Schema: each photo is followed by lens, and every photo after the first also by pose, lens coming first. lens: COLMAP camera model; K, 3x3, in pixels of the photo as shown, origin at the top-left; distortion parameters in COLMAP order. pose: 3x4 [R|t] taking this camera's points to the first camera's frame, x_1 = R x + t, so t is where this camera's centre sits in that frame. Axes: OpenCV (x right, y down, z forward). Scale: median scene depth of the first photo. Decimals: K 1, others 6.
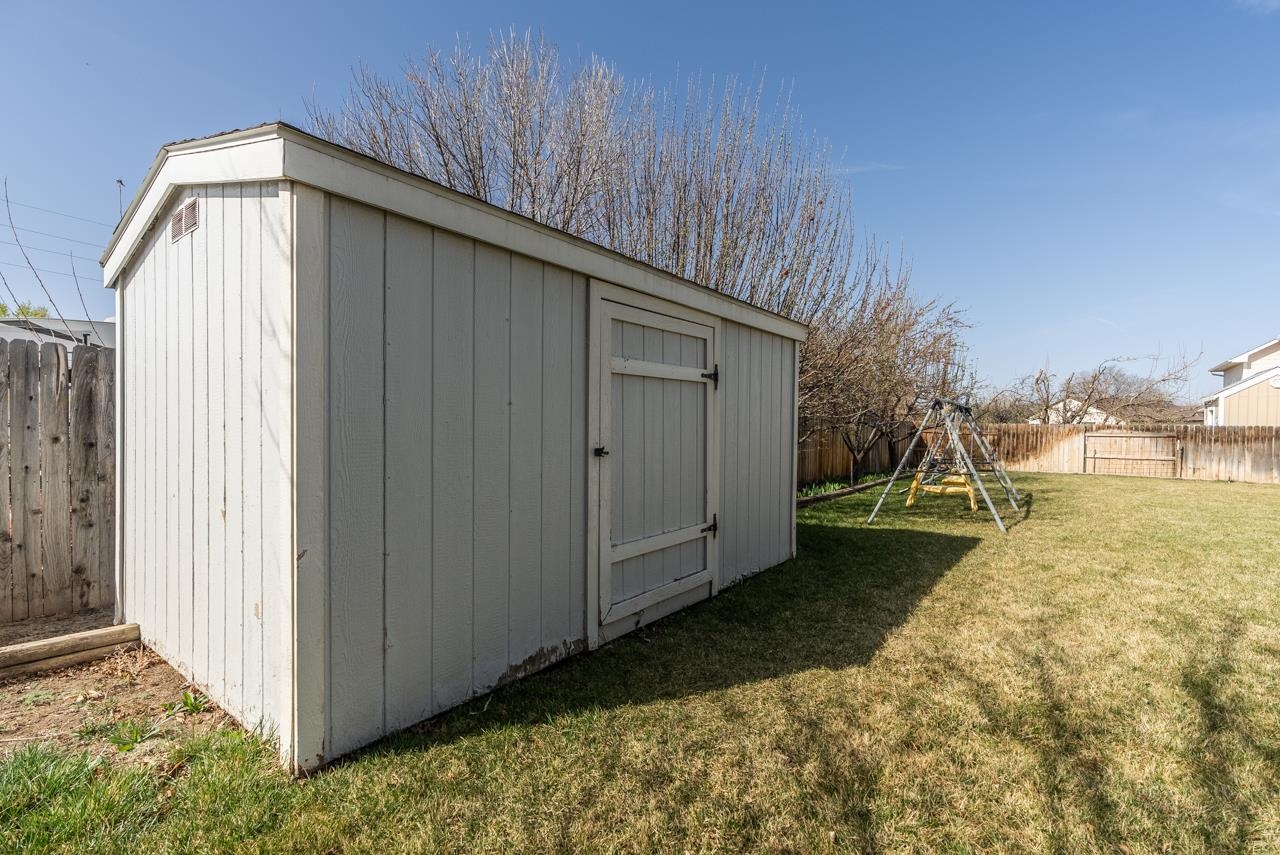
lens RADIAL K [[574.7, 0, 638.3], [0, 574.7, 433.5], [0, 0, 1]] dist [-0.004986, 0.000483]
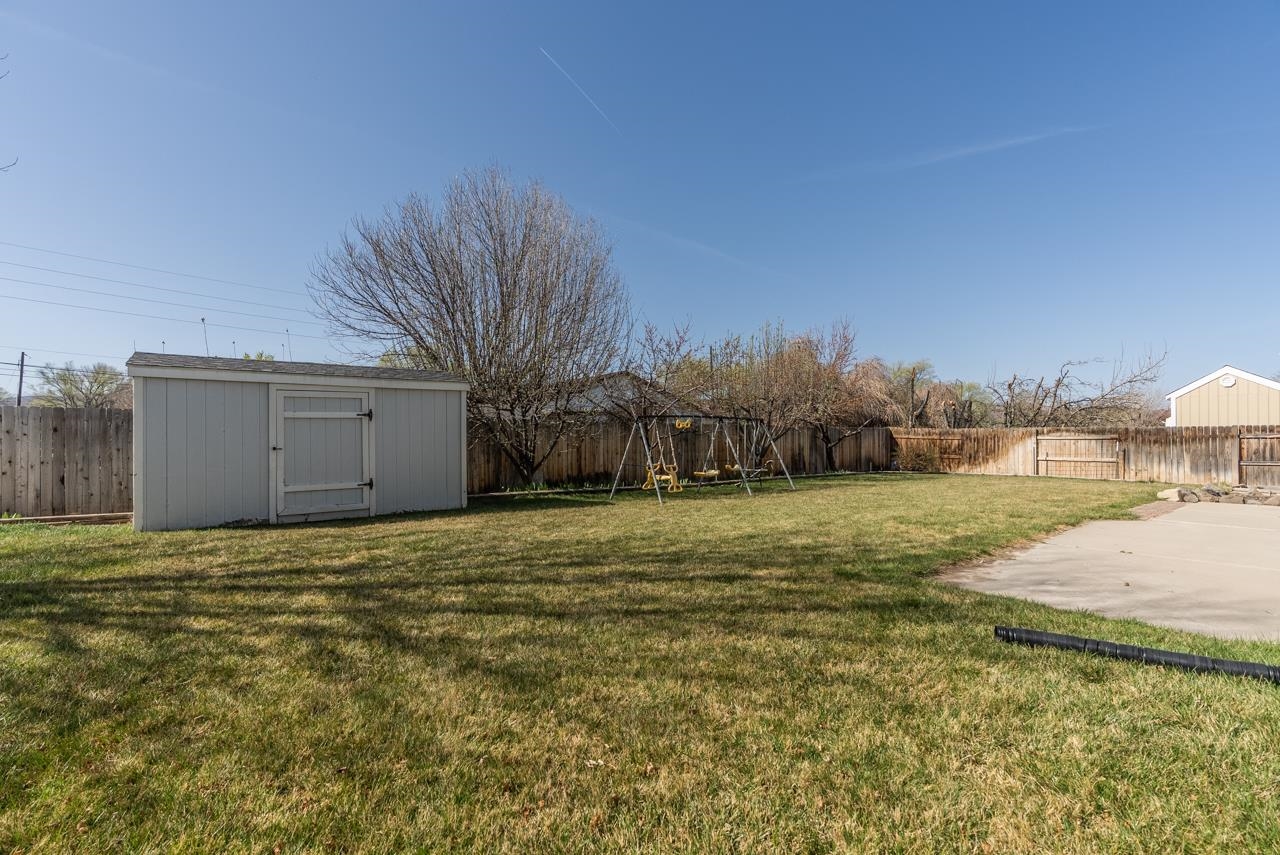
lens RADIAL K [[574.7, 0, 638.3], [0, 574.7, 433.5], [0, 0, 1]] dist [-0.004986, 0.000483]
pose [[0.963941, -0.018070, -0.265500, 0.409497], [0.012927, 0.999694, -0.021108, 0.007343], [0.265800, 0.016915, 0.963880, -0.199675]]
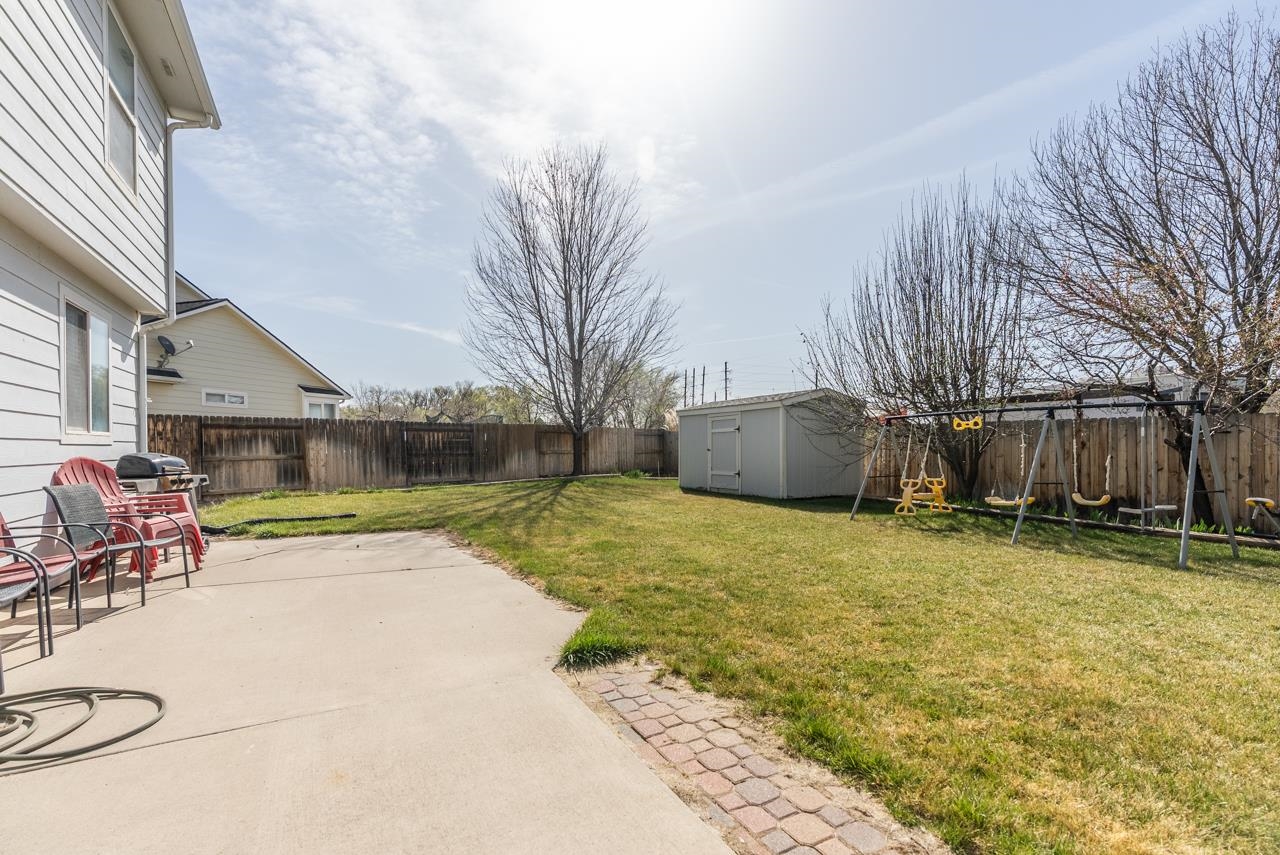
lens RADIAL K [[587.7, 0, 640.3], [0, 587.7, 452.3], [0, 0, 1]] dist [-0.002333, 0.000061]
pose [[-0.415049, -0.003443, -0.909792, 0.850270], [-0.014510, 0.999891, 0.002836, 0.008569], [0.909683, 0.014379, -0.415054, 0.461983]]
